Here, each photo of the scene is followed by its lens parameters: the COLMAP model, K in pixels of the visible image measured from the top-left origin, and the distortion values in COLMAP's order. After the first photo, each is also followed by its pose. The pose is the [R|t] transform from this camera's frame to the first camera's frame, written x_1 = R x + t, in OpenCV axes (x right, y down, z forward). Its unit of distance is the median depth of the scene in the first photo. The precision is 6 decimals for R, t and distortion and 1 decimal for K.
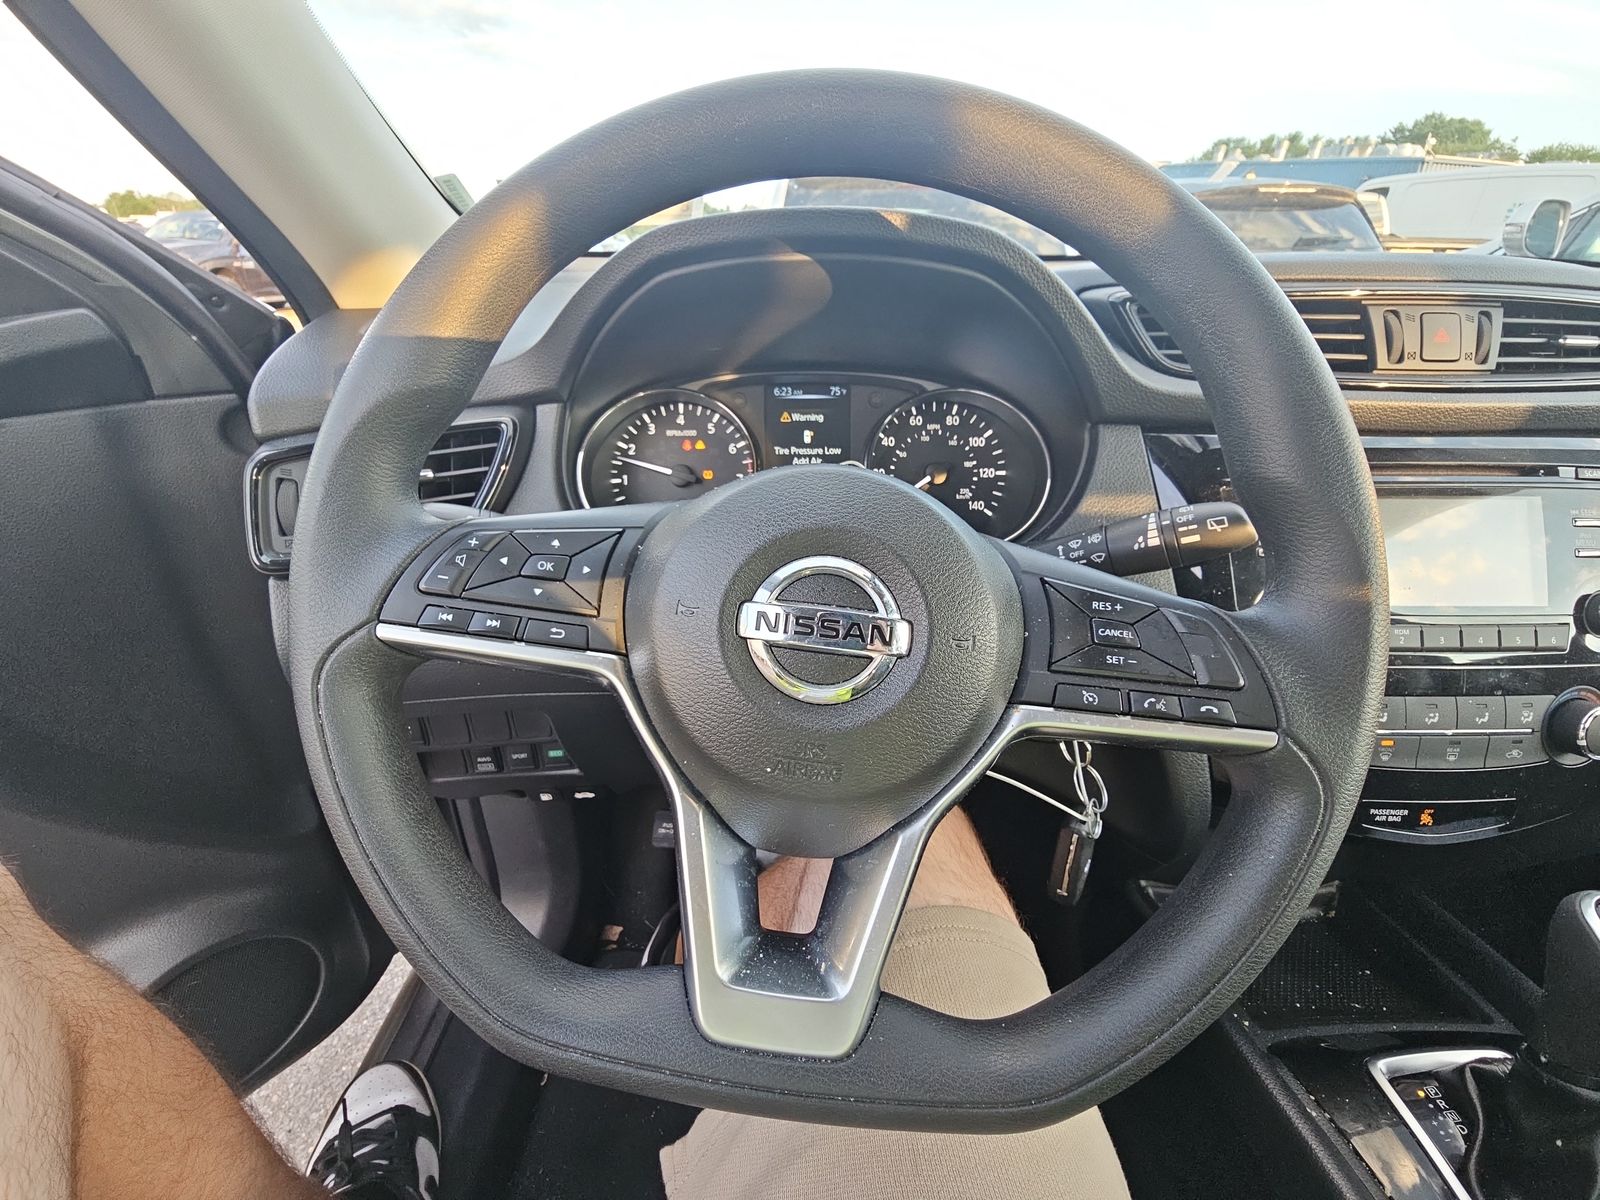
lens RADIAL K [[651.0, 0, 789.7], [0, 651.0, 603.9], [0, 0, 1]] dist [0.009444, -0.012715]
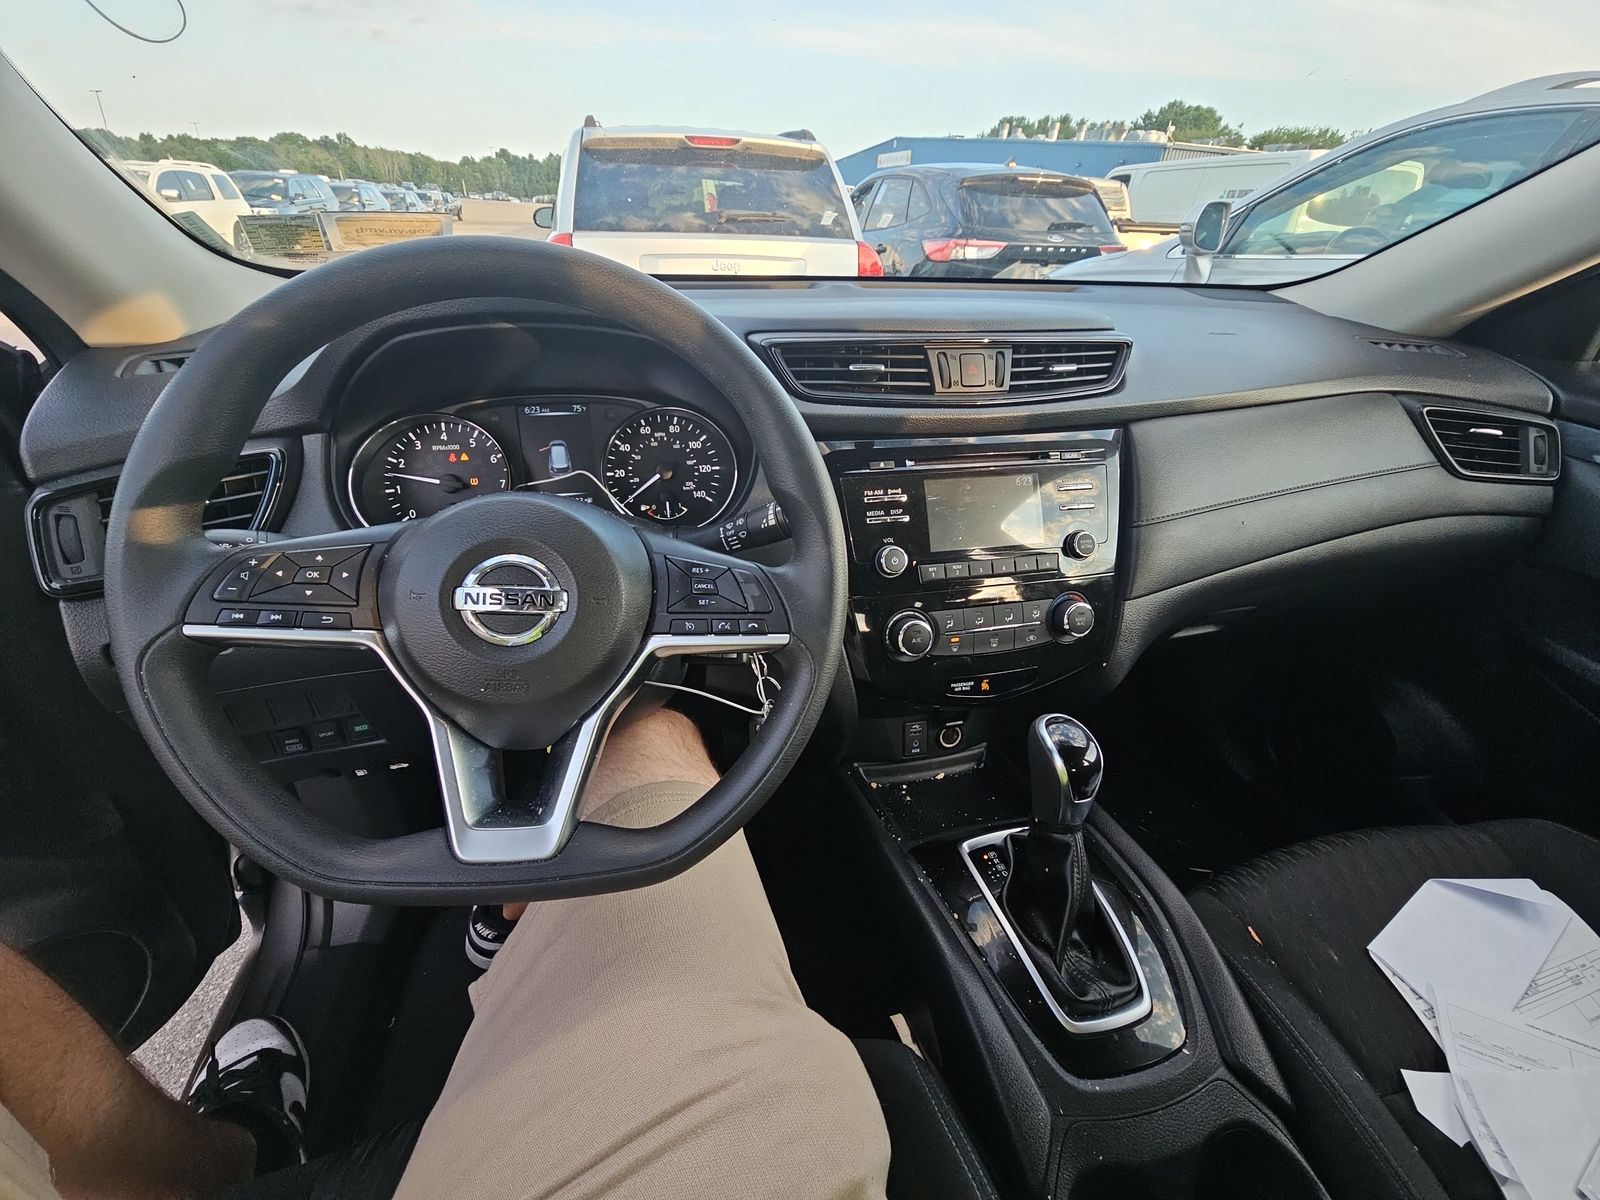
lens RADIAL K [[657.5, 0, 797.2], [0, 657.5, 602.4], [0, 0, 1]] dist [-0.001651, -0.000214]
pose [[0.971117, -0.094053, 0.219286, 0.216938], [0.083827, 0.994933, 0.055502, 0.007967], [-0.223395, -0.035517, 0.974081, -0.417852]]
